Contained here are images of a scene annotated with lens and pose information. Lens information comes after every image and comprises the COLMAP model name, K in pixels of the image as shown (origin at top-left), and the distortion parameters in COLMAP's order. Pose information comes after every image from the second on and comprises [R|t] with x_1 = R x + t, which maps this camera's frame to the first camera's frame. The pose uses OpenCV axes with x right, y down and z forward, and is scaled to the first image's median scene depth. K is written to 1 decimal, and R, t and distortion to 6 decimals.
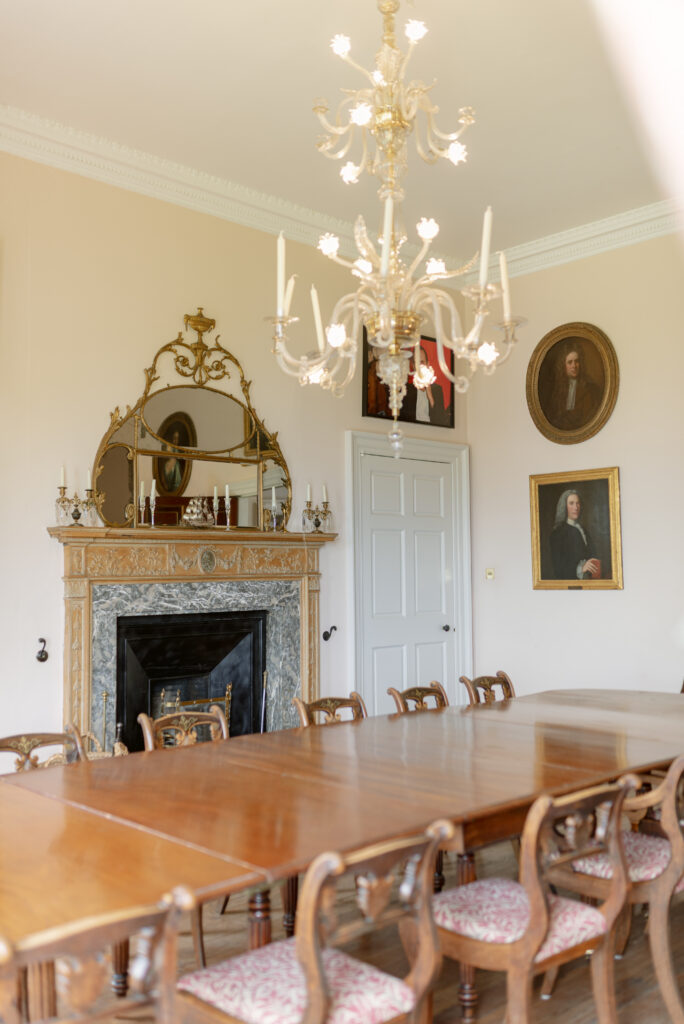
lens RADIAL K [[965.7, 0, 340.7], [0, 965.7, 510.2], [0, 0, 1]] dist [-0.012879, 0.015327]
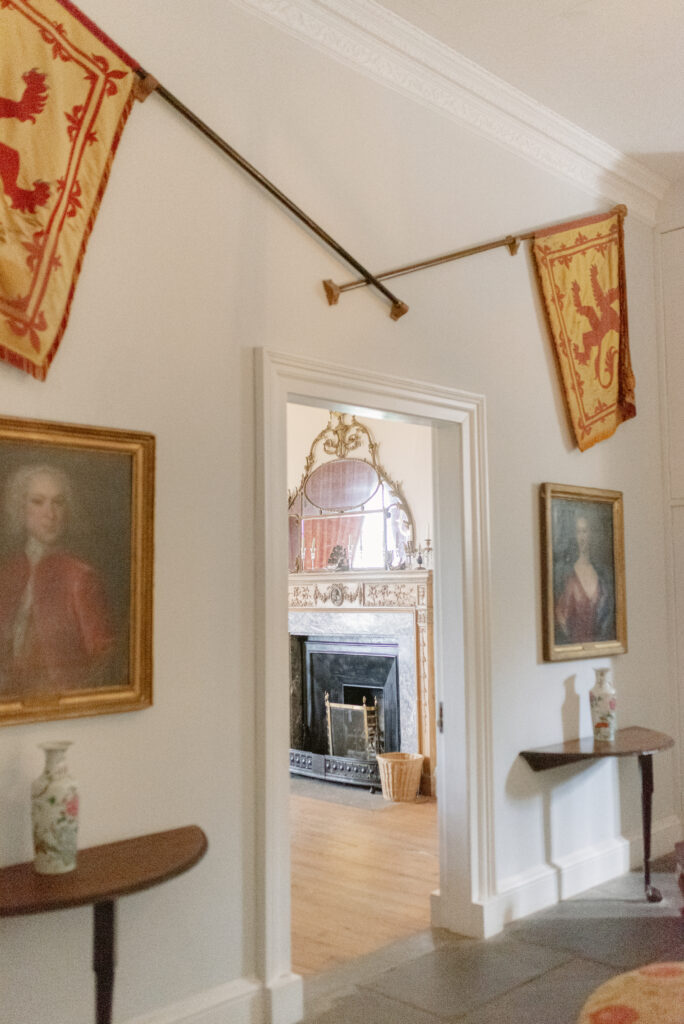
lens RADIAL K [[965.7, 0, 340.7], [0, 965.7, 510.2], [0, 0, 1]] dist [-0.012879, 0.015327]
pose [[0.046613, -0.090693, -0.994787, 1.111826], [0.050677, 0.994802, -0.088320, 0.051817], [0.997627, -0.046296, 0.050967, 0.926482]]
